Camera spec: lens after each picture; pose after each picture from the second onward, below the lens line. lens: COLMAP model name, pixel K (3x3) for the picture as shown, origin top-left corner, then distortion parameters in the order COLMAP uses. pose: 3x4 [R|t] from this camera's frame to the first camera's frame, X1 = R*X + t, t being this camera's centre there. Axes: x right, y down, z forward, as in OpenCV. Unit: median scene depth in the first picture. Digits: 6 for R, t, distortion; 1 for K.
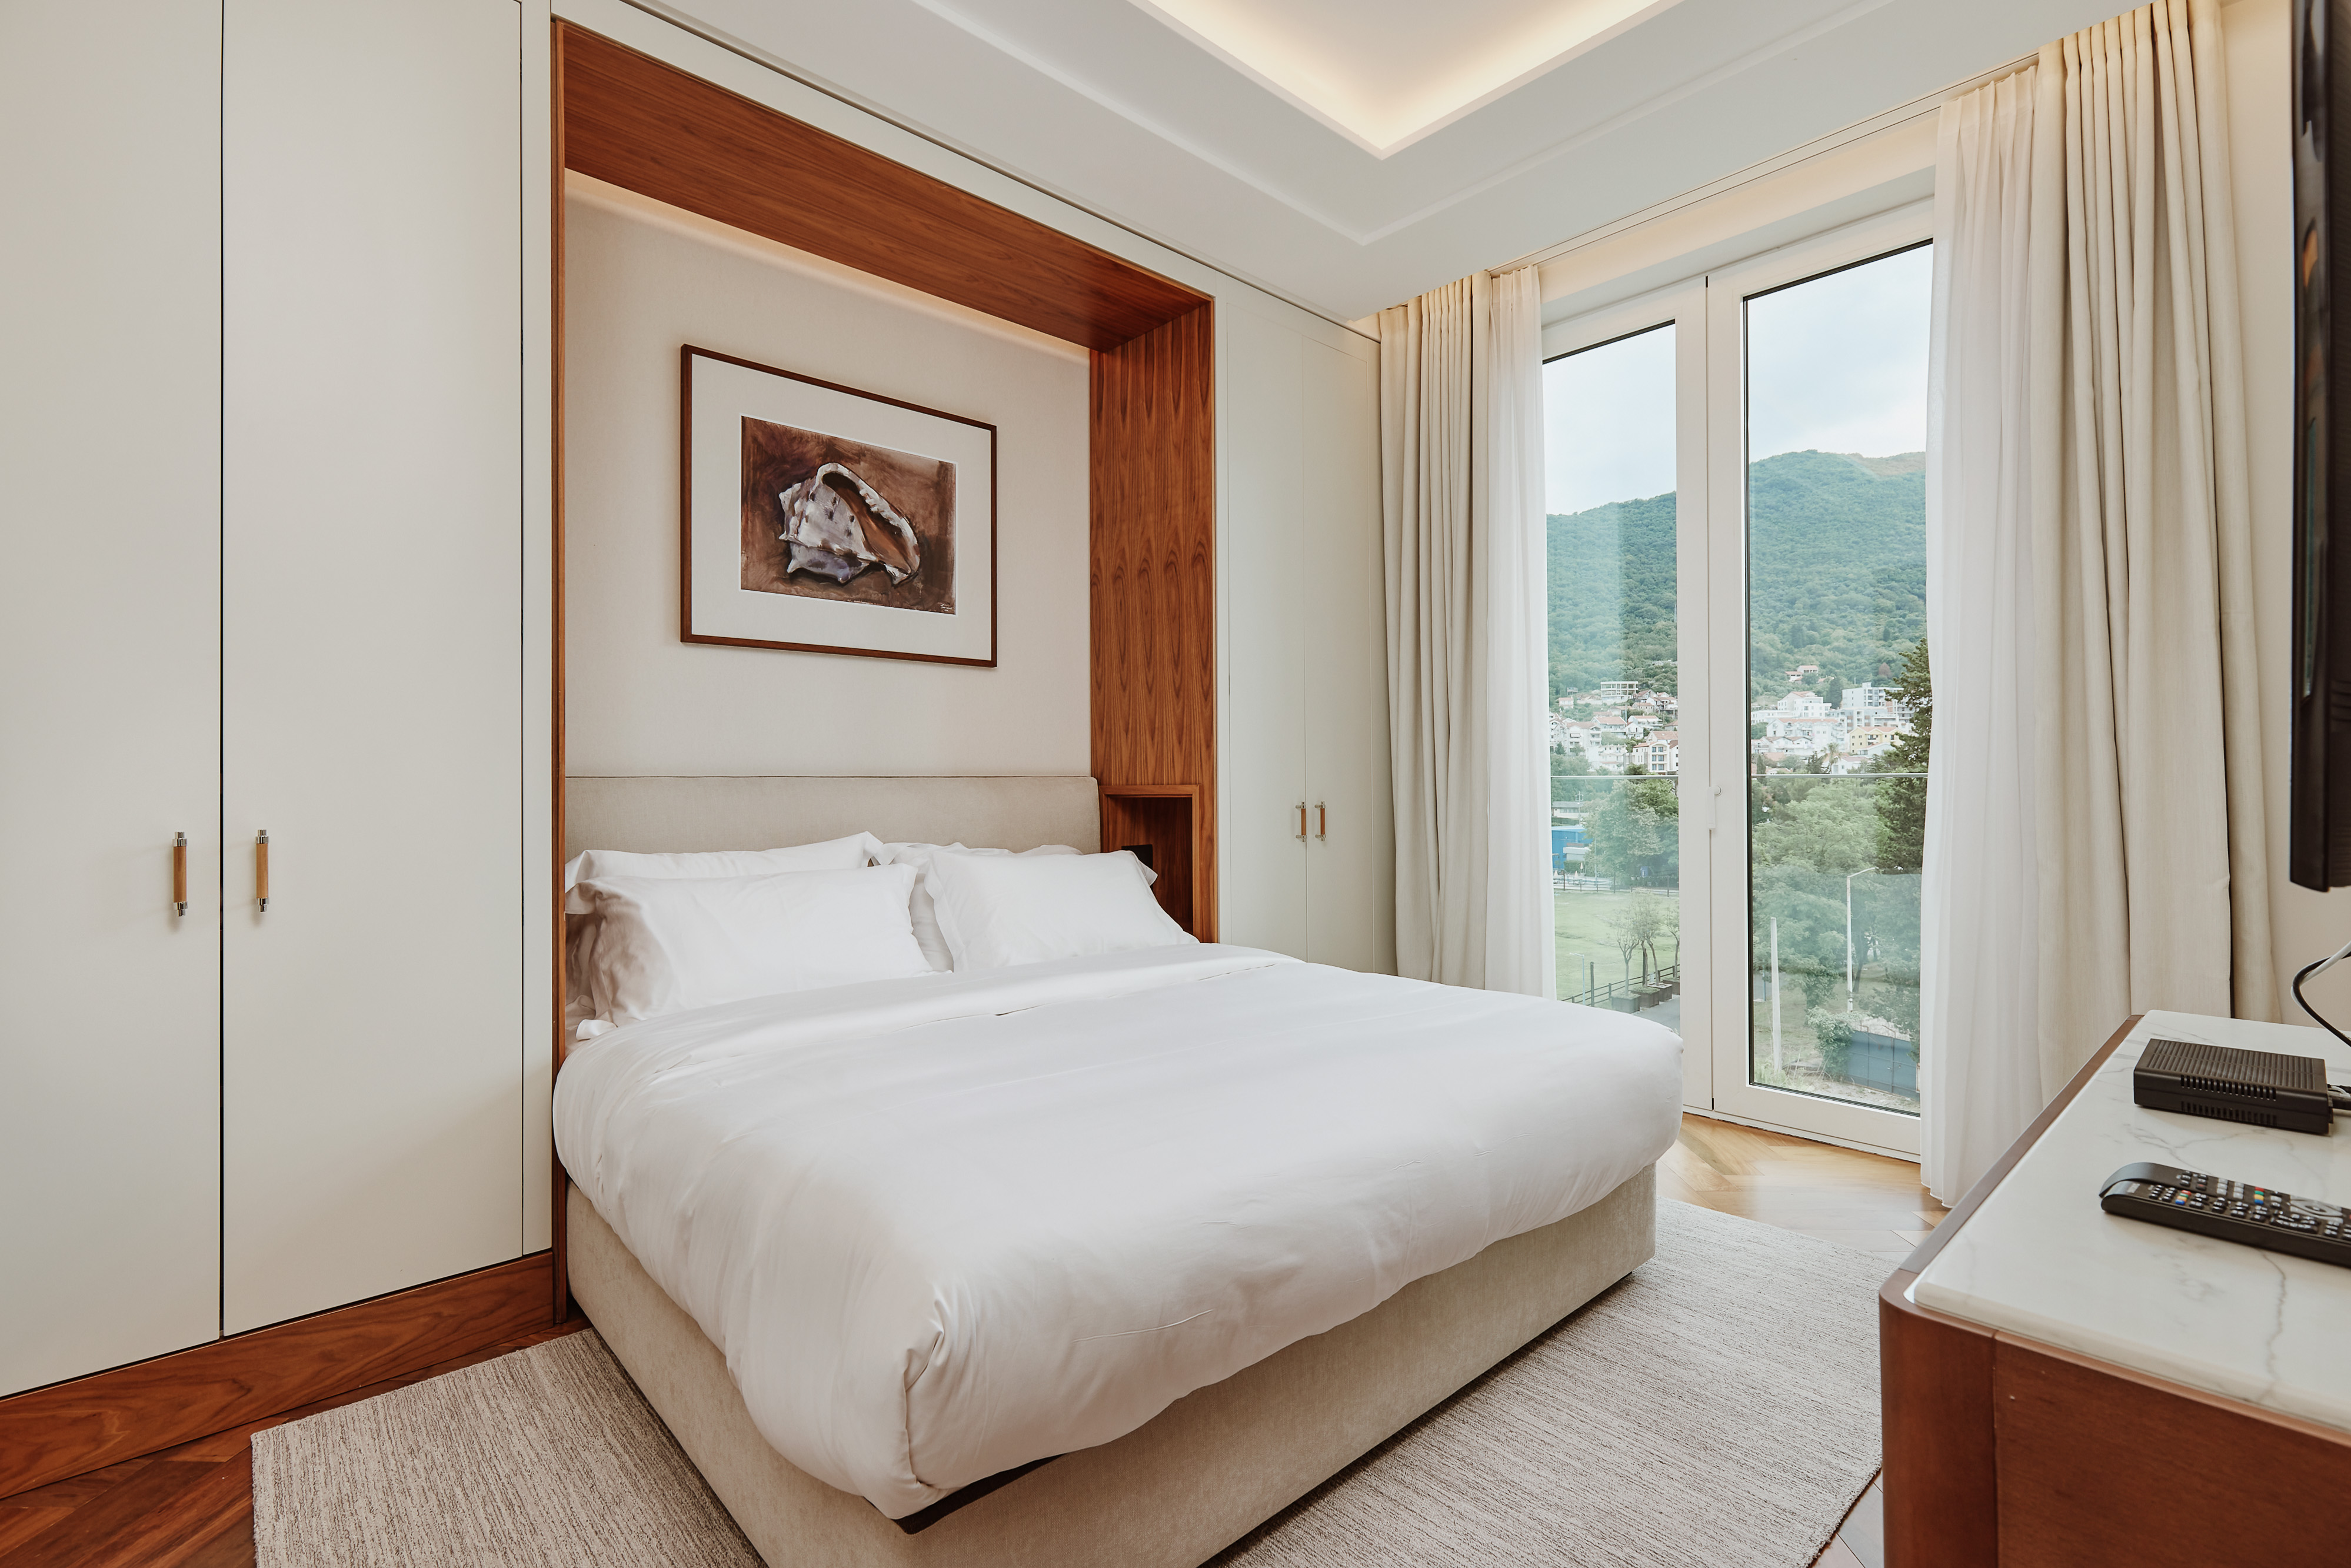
lens RADIAL K [[1040.2, 0, 1163.4], [0, 1040.2, 772.0], [0, 0, 1]] dist [0.012488, -0.000118]
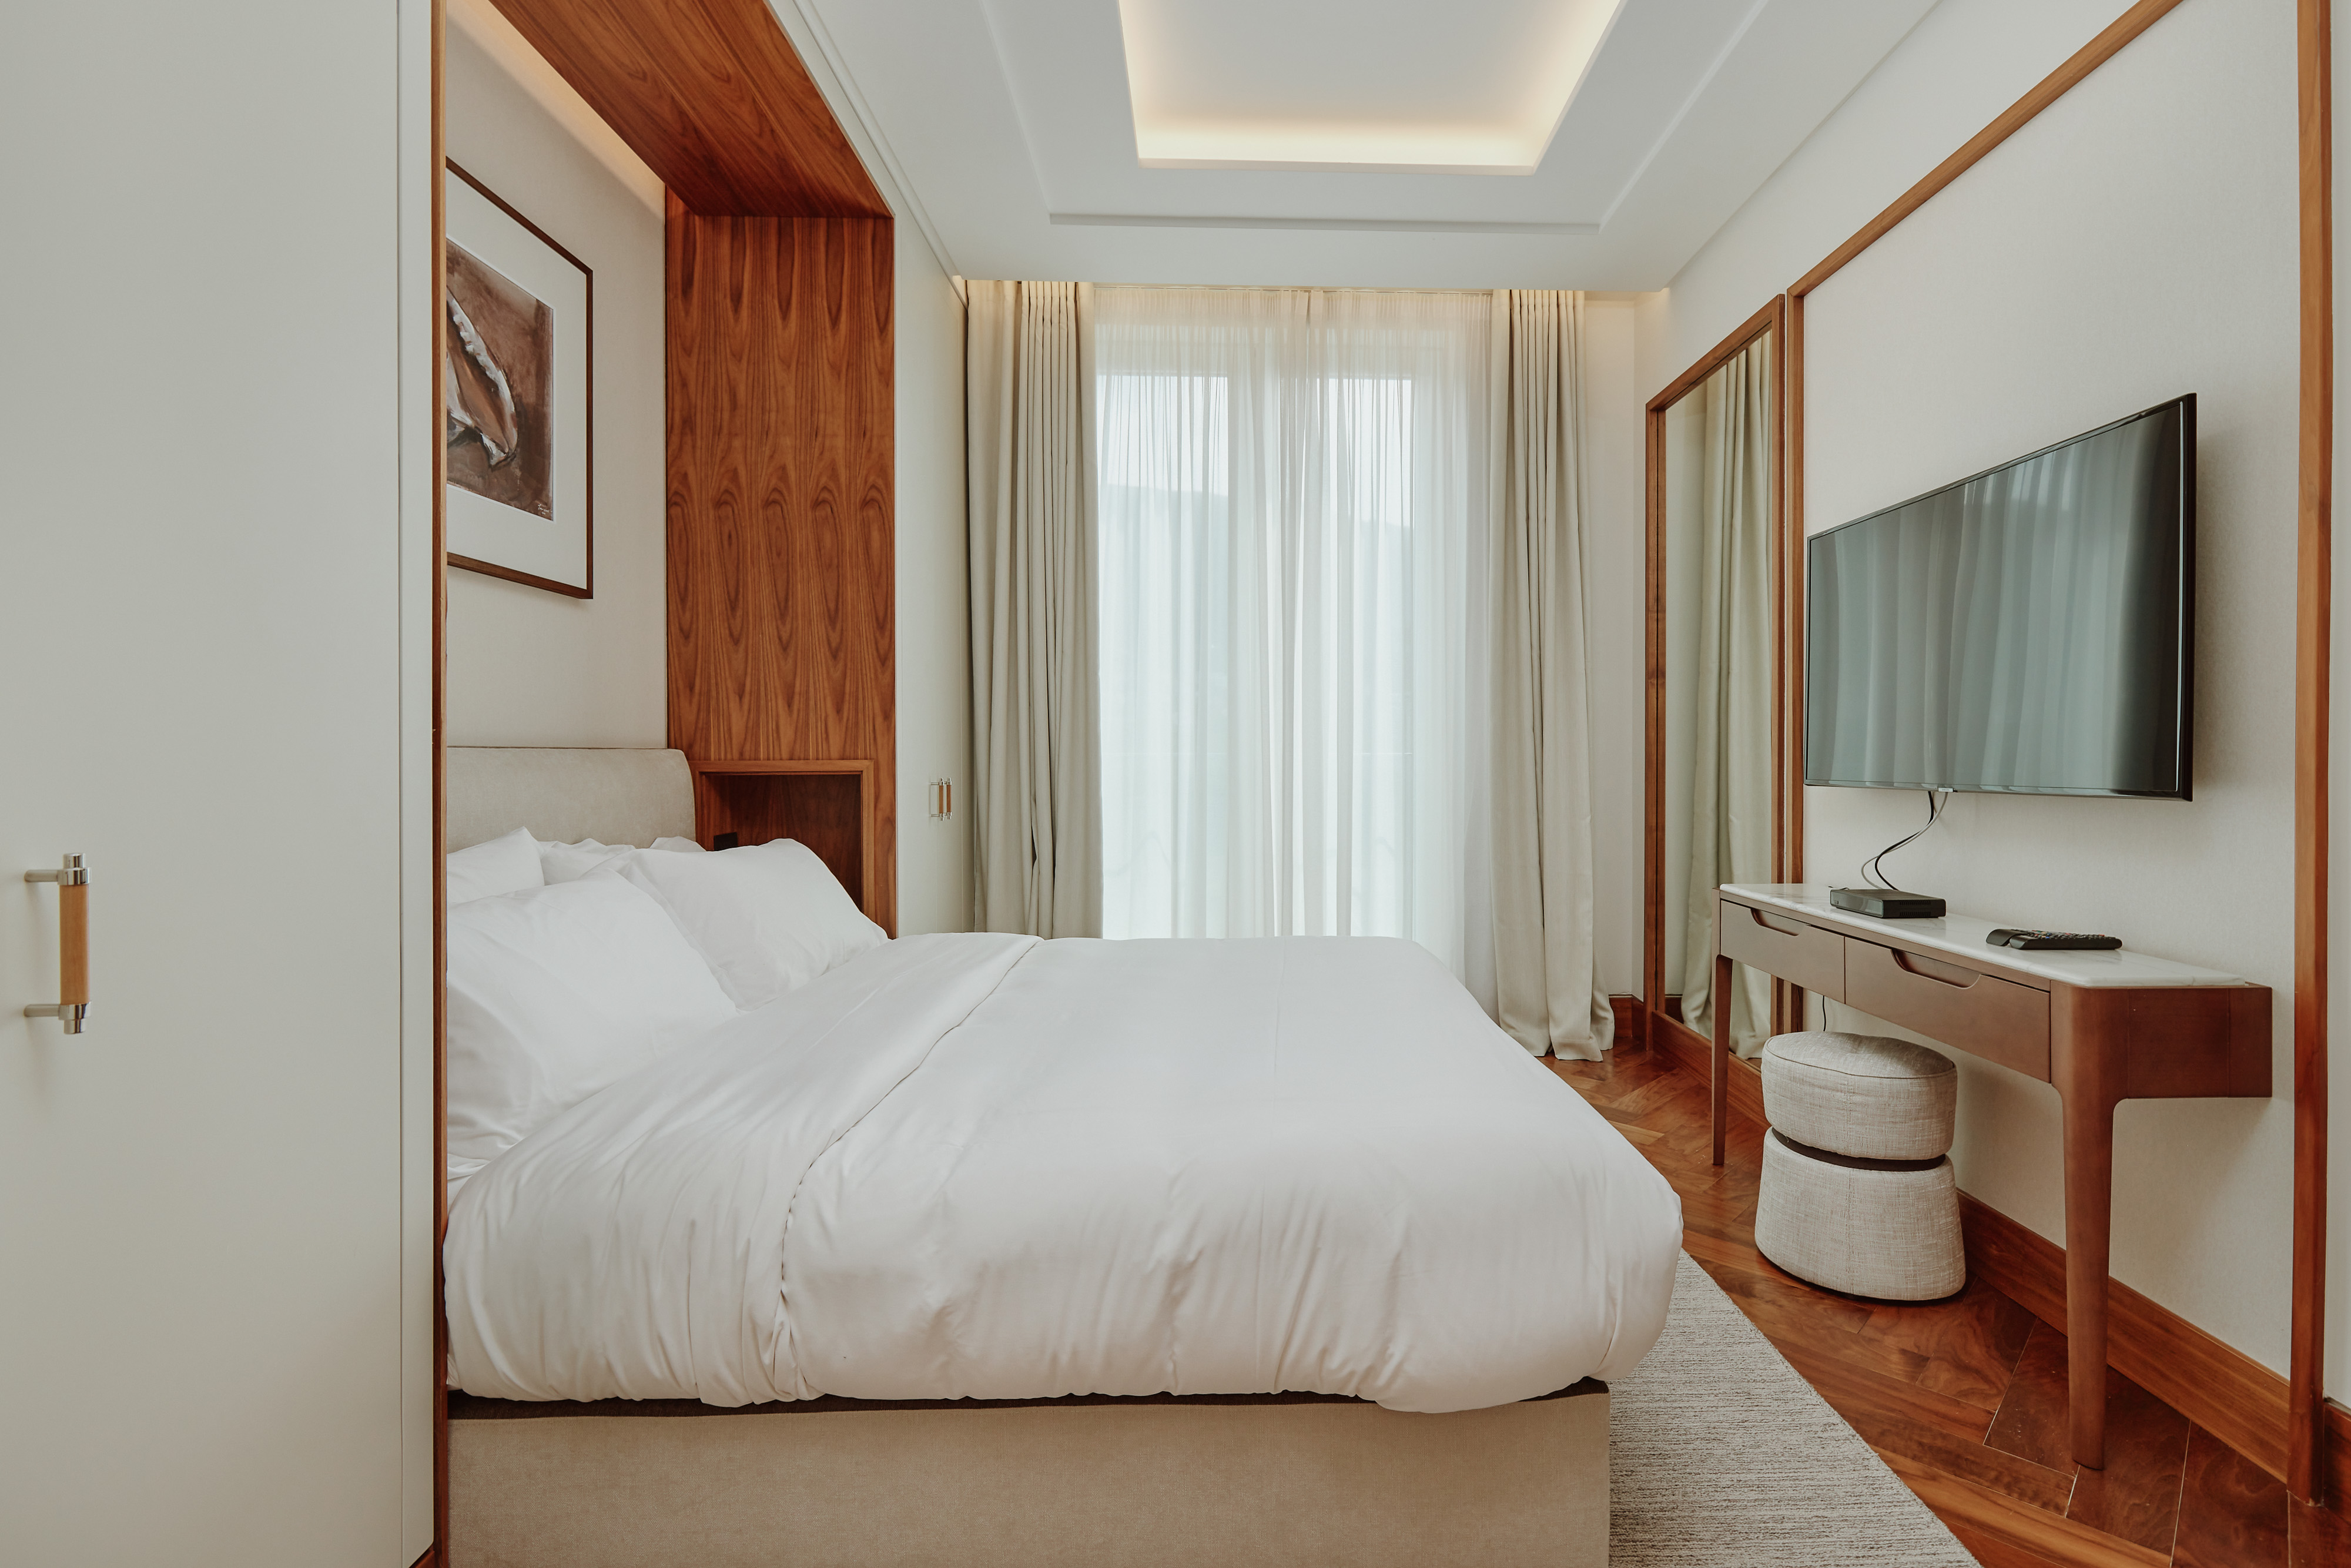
lens RADIAL K [[1099.6, 0, 1191.9], [0, 1099.6, 769.8], [0, 0, 1]] dist [0.001956, 0.002082]
pose [[0.665941, -0.005186, 0.745987, -0.472326], [-0.010652, 0.999808, 0.016460, 0.002473], [-0.745929, -0.018908, 0.665757, 0.166844]]
